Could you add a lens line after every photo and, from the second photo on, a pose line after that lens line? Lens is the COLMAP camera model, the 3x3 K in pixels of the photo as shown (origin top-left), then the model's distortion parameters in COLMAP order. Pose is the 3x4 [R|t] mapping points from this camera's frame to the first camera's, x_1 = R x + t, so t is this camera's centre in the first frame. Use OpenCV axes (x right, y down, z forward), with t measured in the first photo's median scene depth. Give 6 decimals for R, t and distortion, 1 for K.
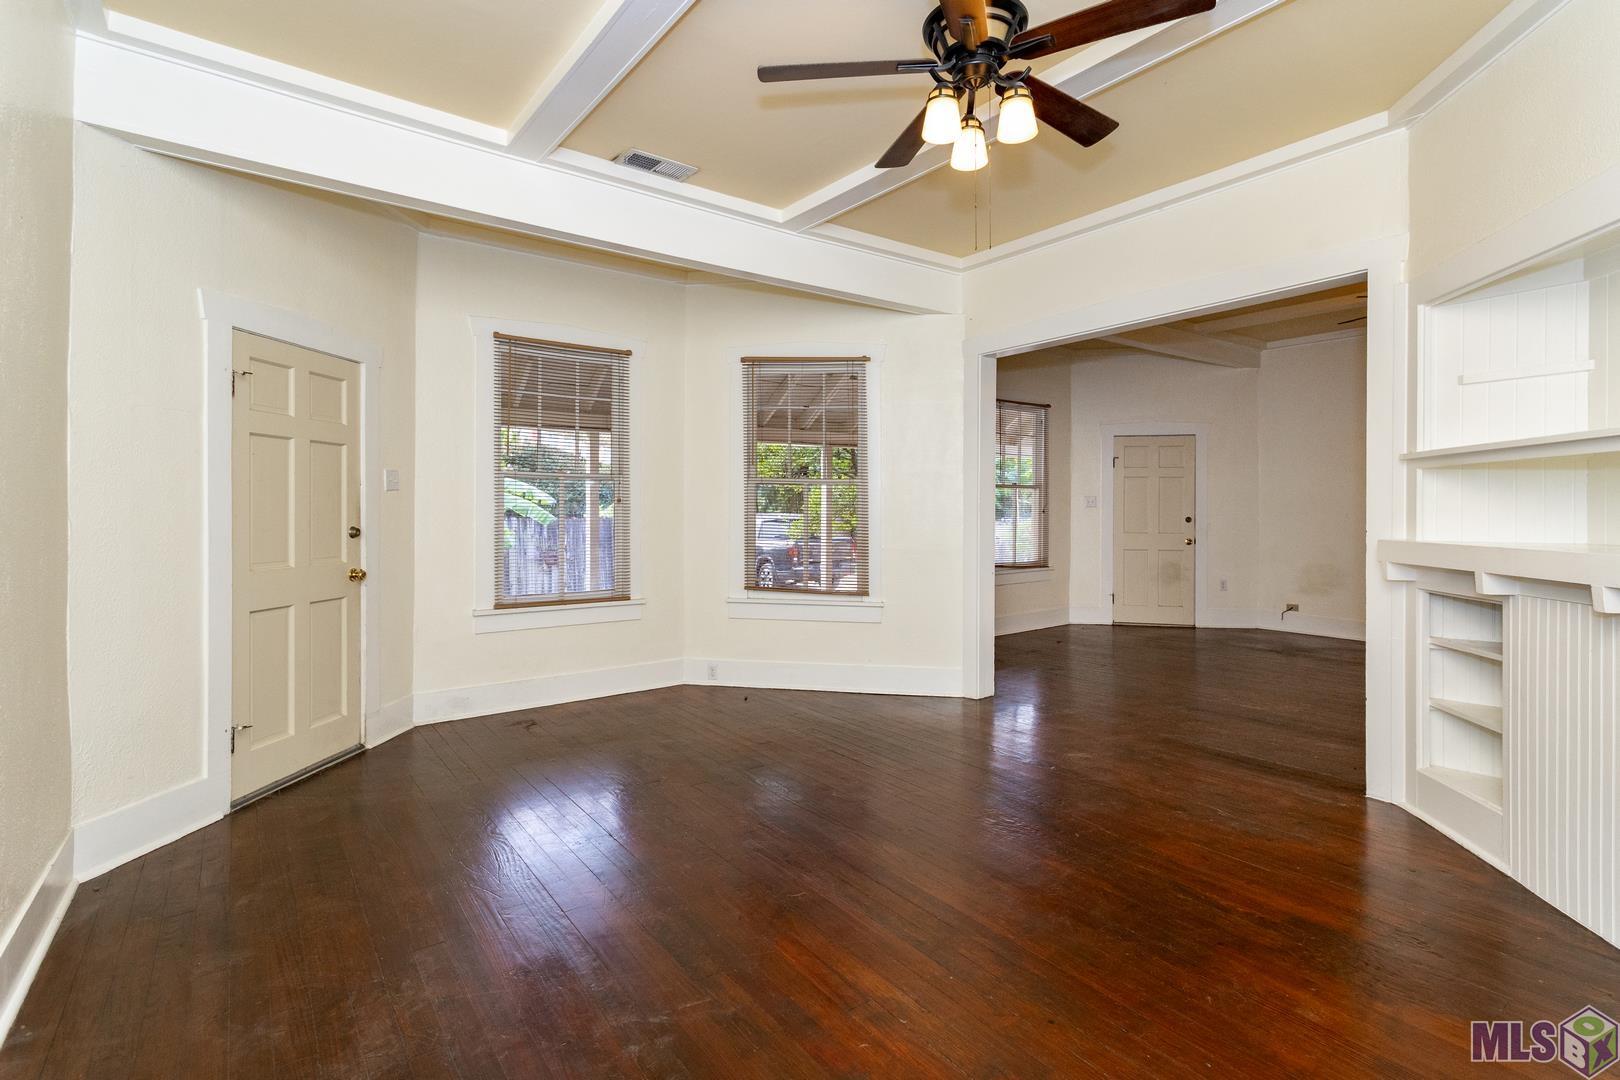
lens RADIAL K [[776.7, 0, 801.8], [0, 776.7, 509.3], [0, 0, 1]] dist [-0.002476, 0.001187]
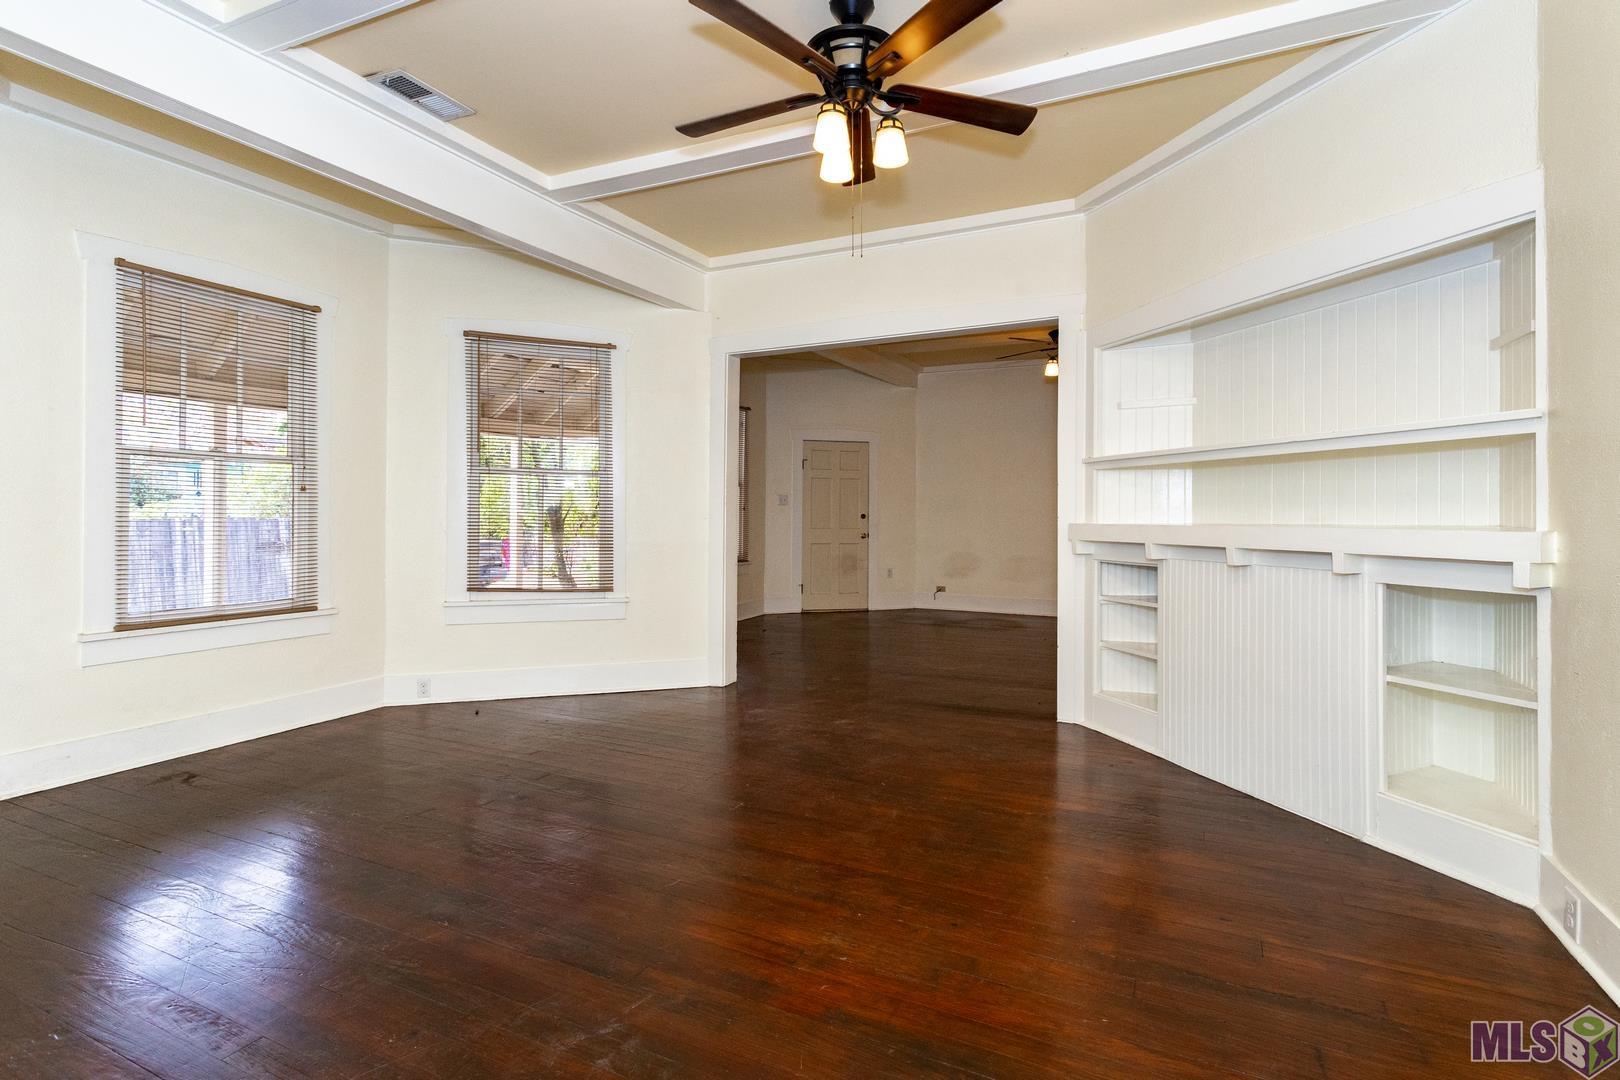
lens RADIAL K [[789.1, 0, 812.0], [0, 789.1, 511.1], [0, 0, 1]] dist [0.001107, 0.000785]
pose [[0.879861, 0.004396, 0.475211, -0.181849], [-0.002432, 0.999986, -0.004746, 0.016888], [-0.475225, 0.003020, 0.879859, 0.020733]]
